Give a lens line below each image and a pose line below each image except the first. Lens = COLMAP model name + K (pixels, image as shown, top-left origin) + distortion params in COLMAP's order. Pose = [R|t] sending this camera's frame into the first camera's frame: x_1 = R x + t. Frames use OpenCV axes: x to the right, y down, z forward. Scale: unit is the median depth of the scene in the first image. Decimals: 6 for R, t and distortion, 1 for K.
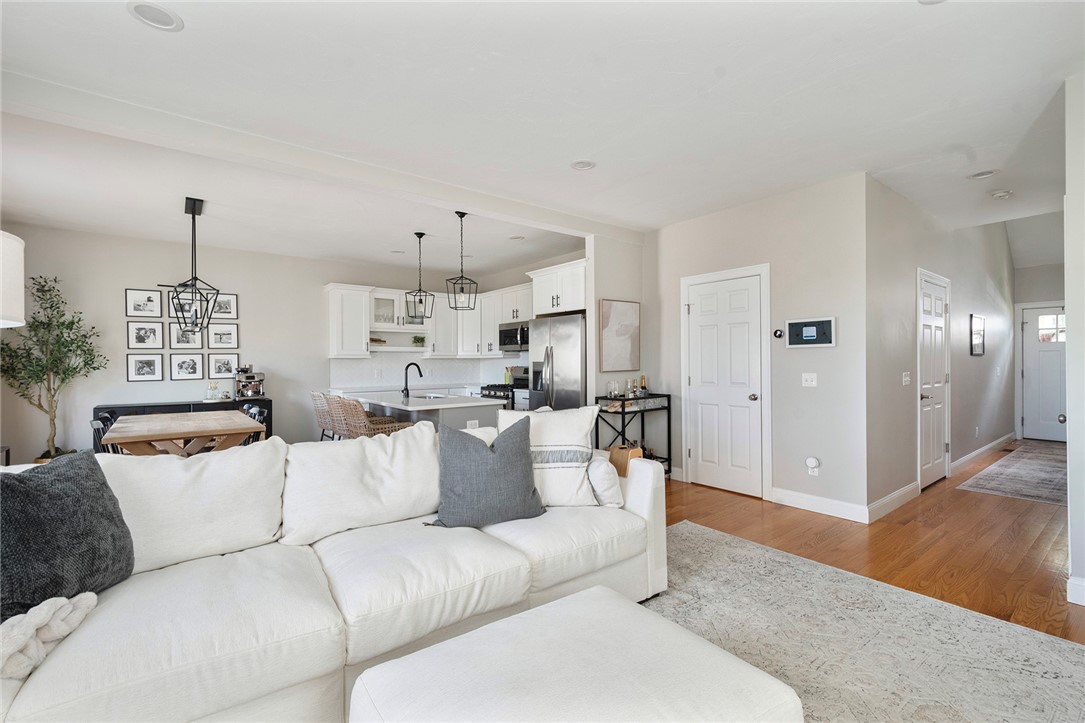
lens RADIAL K [[495.6, 0, 545.9], [0, 495.6, 364.3], [0, 0, 1]] dist [-0.001322, -0.000049]
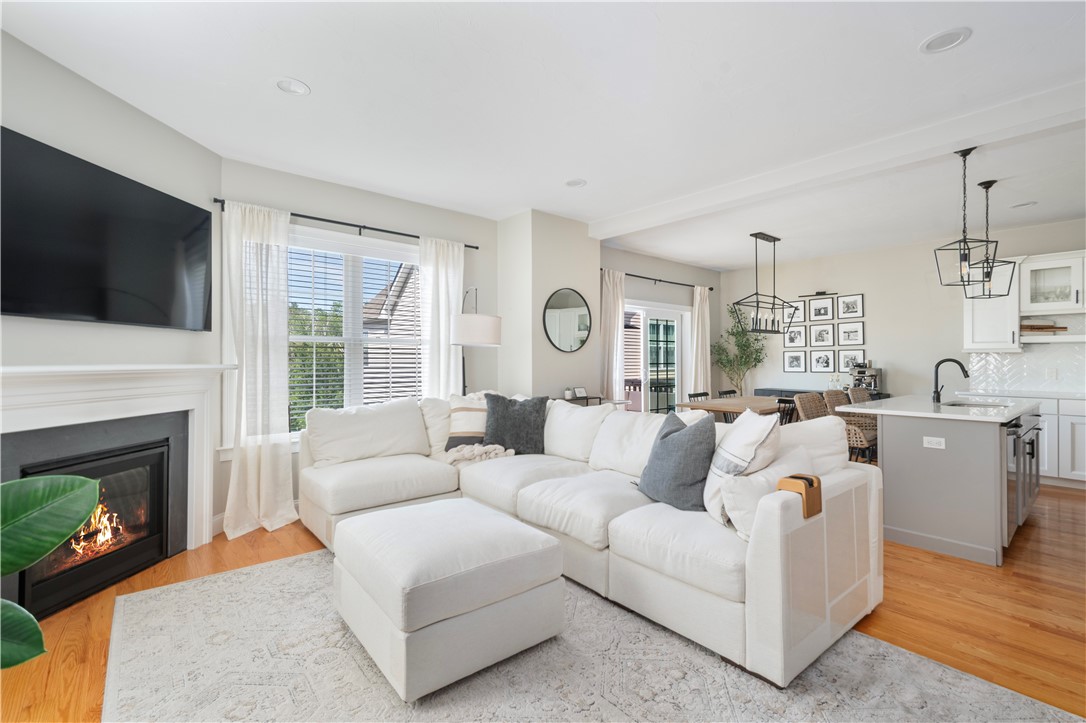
lens RADIAL K [[496.0, 0, 545.6], [0, 496.0, 358.1], [0, 0, 1]] dist [-0.001322, -0.000049]
pose [[0.017674, 0.002024, -0.999842, 0.454668], [-0.003970, 0.999990, 0.001954, -0.002733], [0.999836, 0.003935, 0.017682, 0.320272]]
